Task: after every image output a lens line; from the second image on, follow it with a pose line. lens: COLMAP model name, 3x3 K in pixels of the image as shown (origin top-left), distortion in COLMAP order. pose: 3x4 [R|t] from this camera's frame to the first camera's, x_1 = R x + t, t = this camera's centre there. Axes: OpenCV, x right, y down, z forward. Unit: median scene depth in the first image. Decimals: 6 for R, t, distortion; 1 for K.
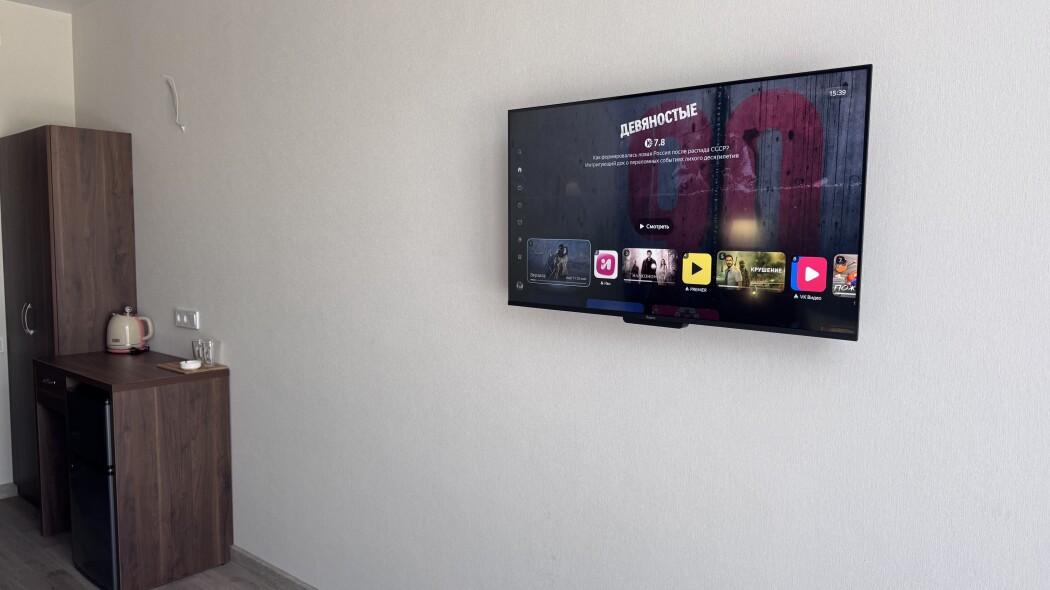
lens RADIAL K [[727.9, 0, 521.7], [0, 727.9, 298.1], [0, 0, 1]] dist [0.061429, -0.086373]
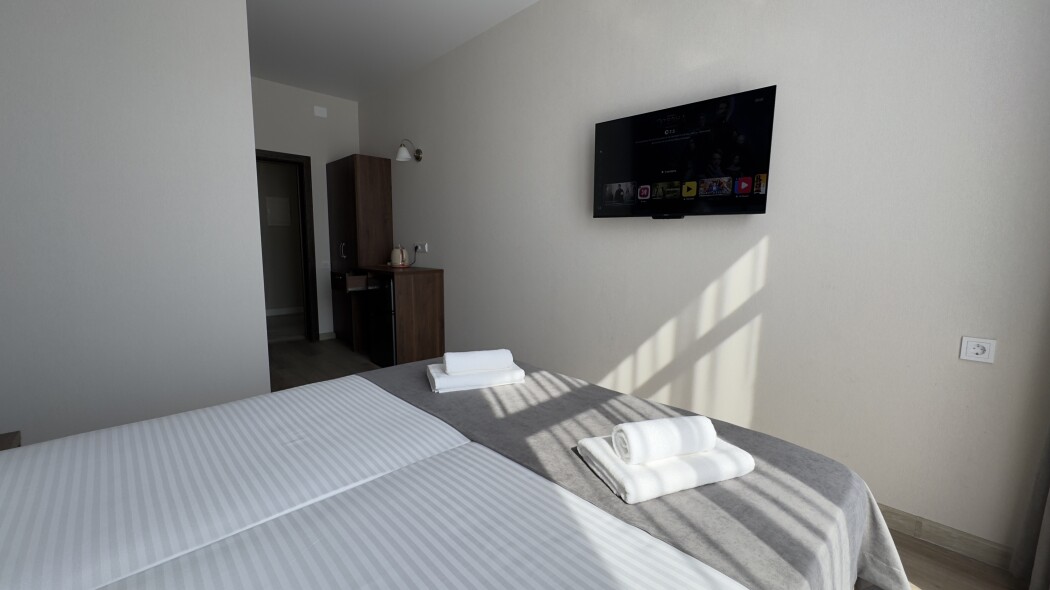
lens RADIAL K [[419.8, 0, 523.0], [0, 419.8, 292.6], [0, 0, 1]] dist [-0.002588, -0.000202]
pose [[0.995706, 0.012467, -0.091727, -0.071383], [-0.009135, 0.999286, 0.036661, 0.121010], [0.092119, -0.035666, 0.995109, -0.157309]]
